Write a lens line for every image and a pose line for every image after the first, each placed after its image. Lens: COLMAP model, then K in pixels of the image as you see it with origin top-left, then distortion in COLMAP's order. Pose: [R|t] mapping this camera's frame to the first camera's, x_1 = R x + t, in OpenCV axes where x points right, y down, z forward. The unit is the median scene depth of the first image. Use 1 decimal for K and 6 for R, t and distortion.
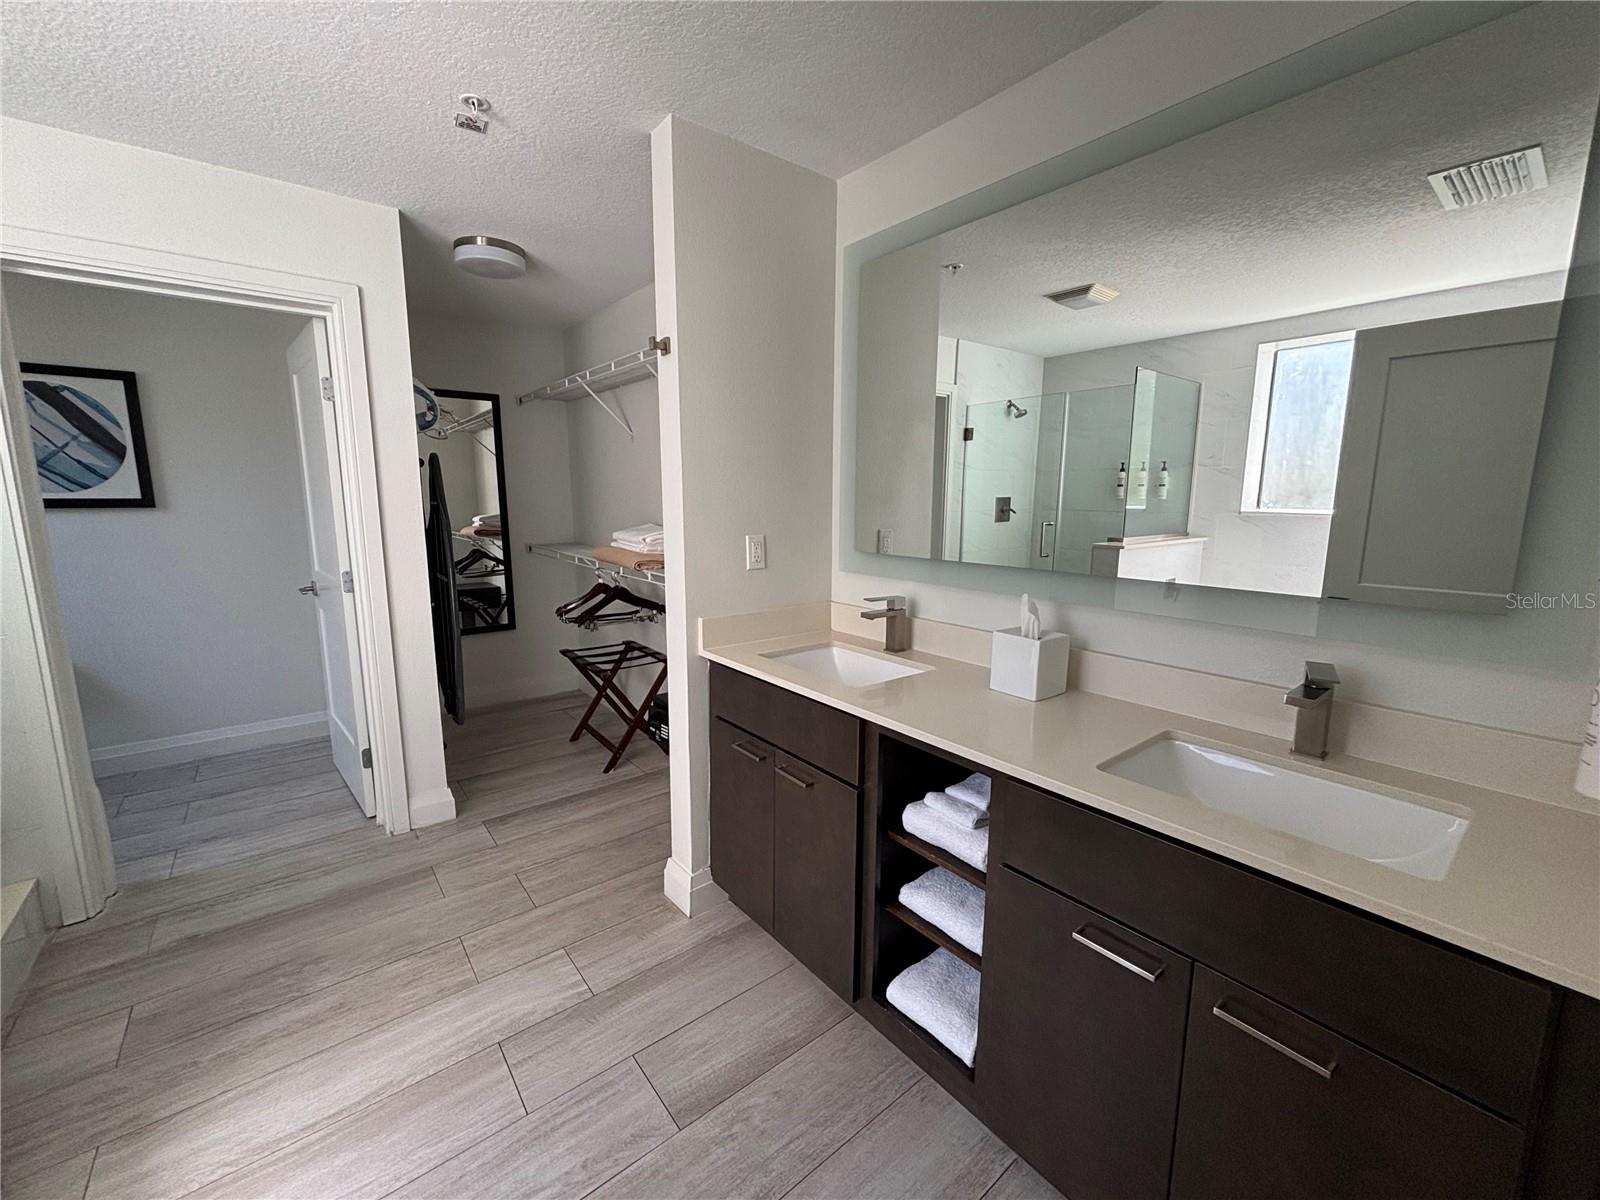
lens RADIAL K [[640.9, 0, 794.8], [0, 640.9, 601.8], [0, 0, 1]] dist [-0.003639, 0.000684]
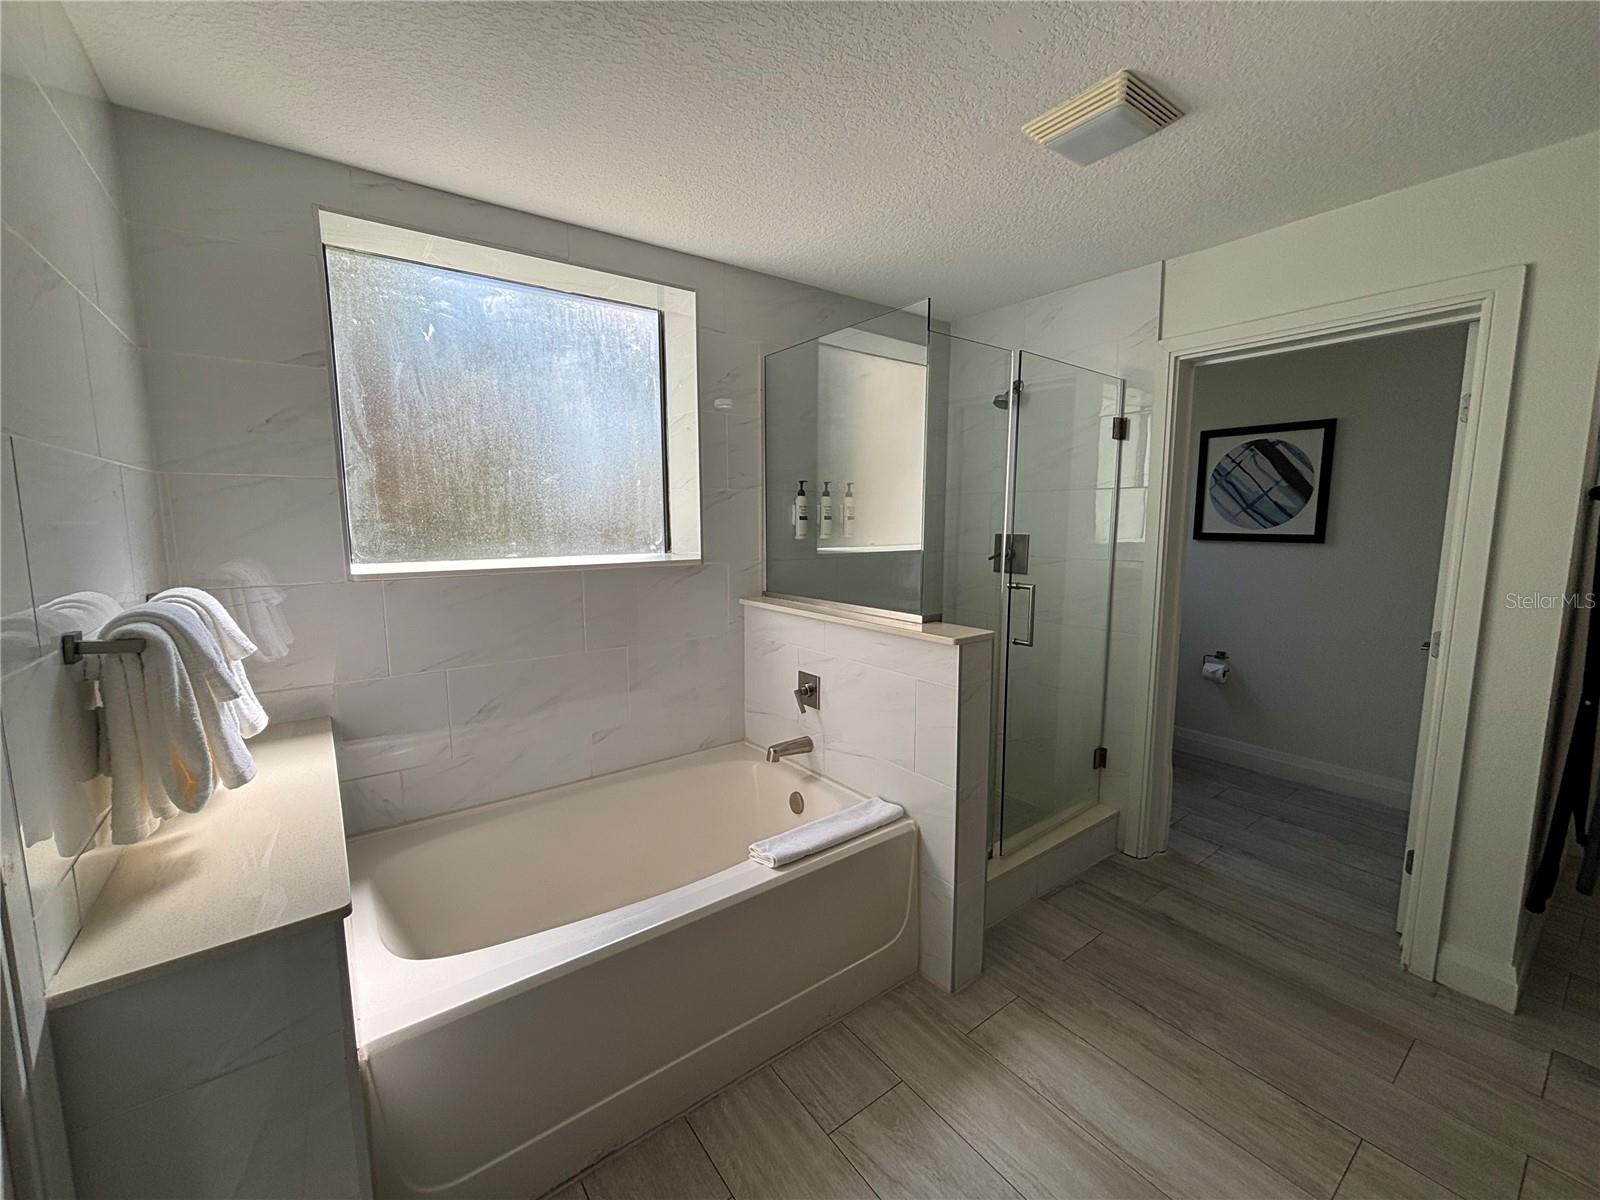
lens RADIAL K [[640.9, 0, 801.6], [0, 640.9, 600.8], [0, 0, 1]] dist [-0.003639, 0.000684]
pose [[-0.033065, 0.121492, -0.992042, 0.139257], [-0.164893, 0.978319, 0.125307, -0.062745], [0.985757, 0.167724, -0.012315, 0.244753]]
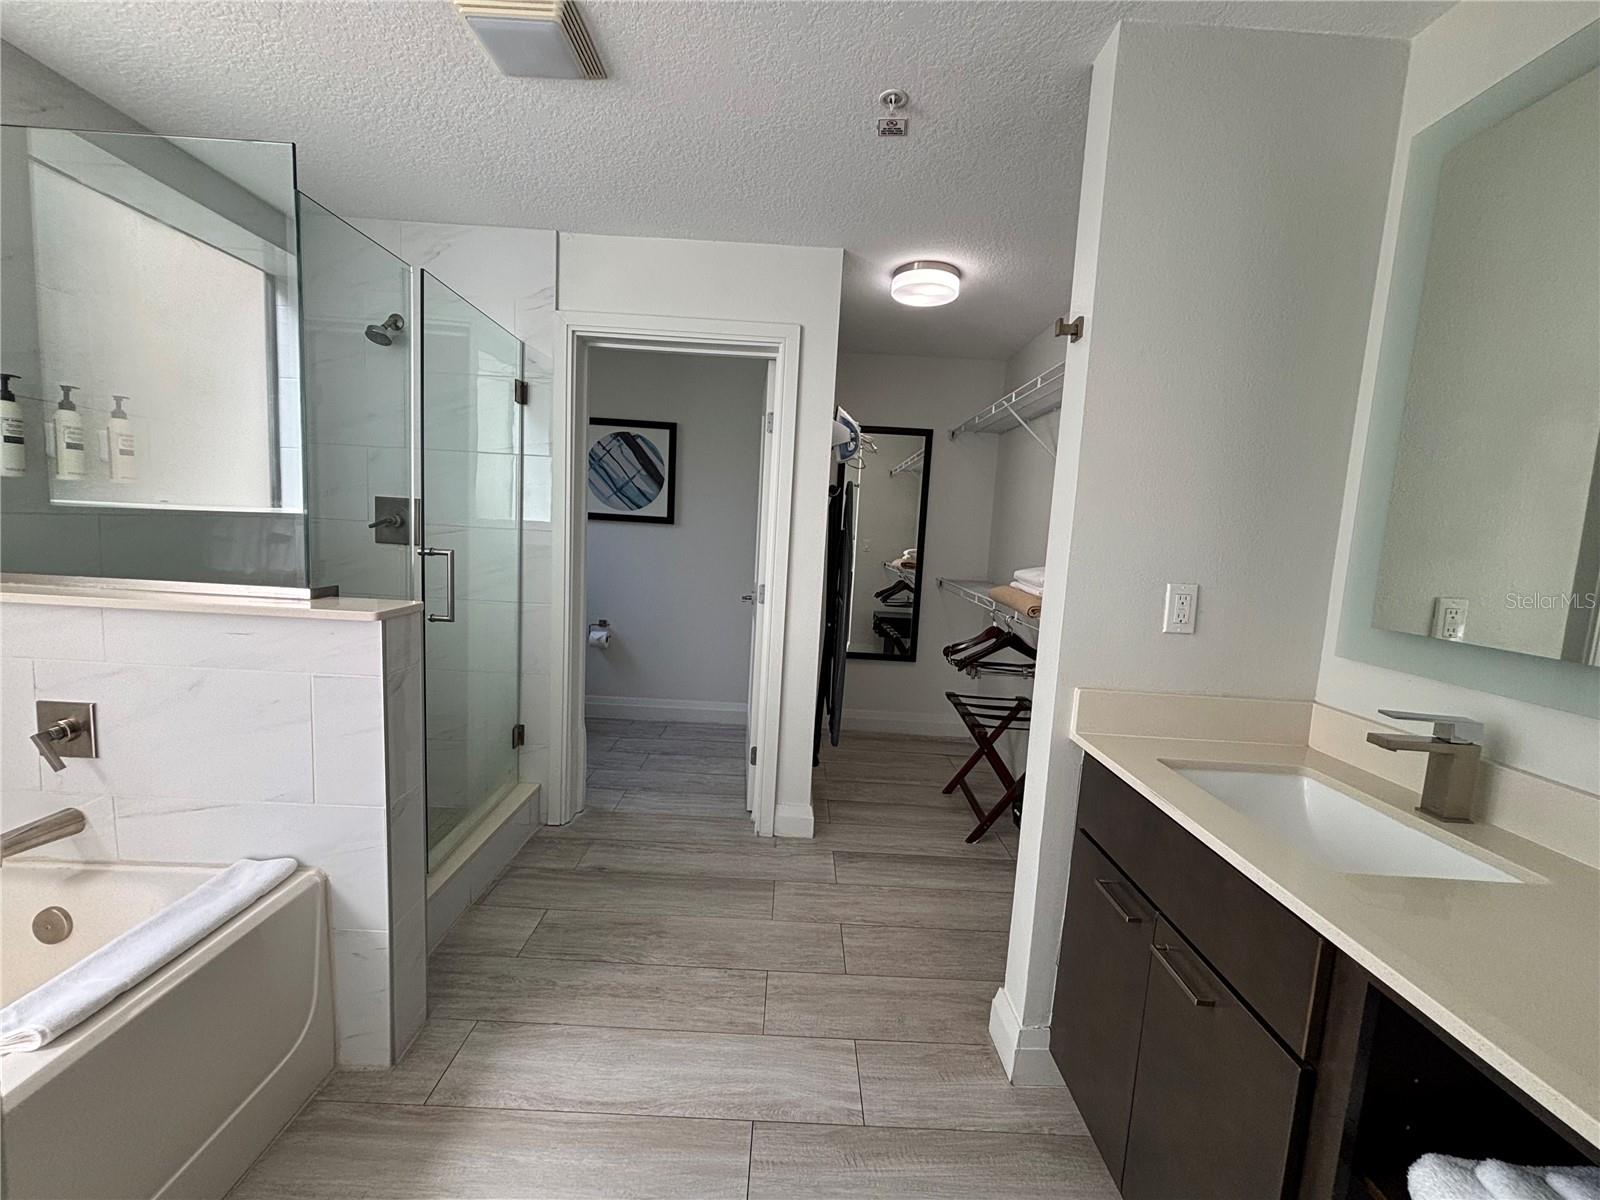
lens RADIAL K [[640.9, 0, 799.4], [0, 640.9, 599.4], [0, 0, 1]] dist [-0.003639, 0.000684]
pose [[0.782353, 0.108341, -0.613340, 0.036715], [-0.153035, 0.988004, -0.020684, -0.010033], [0.603742, 0.110044, 0.789548, 0.193158]]
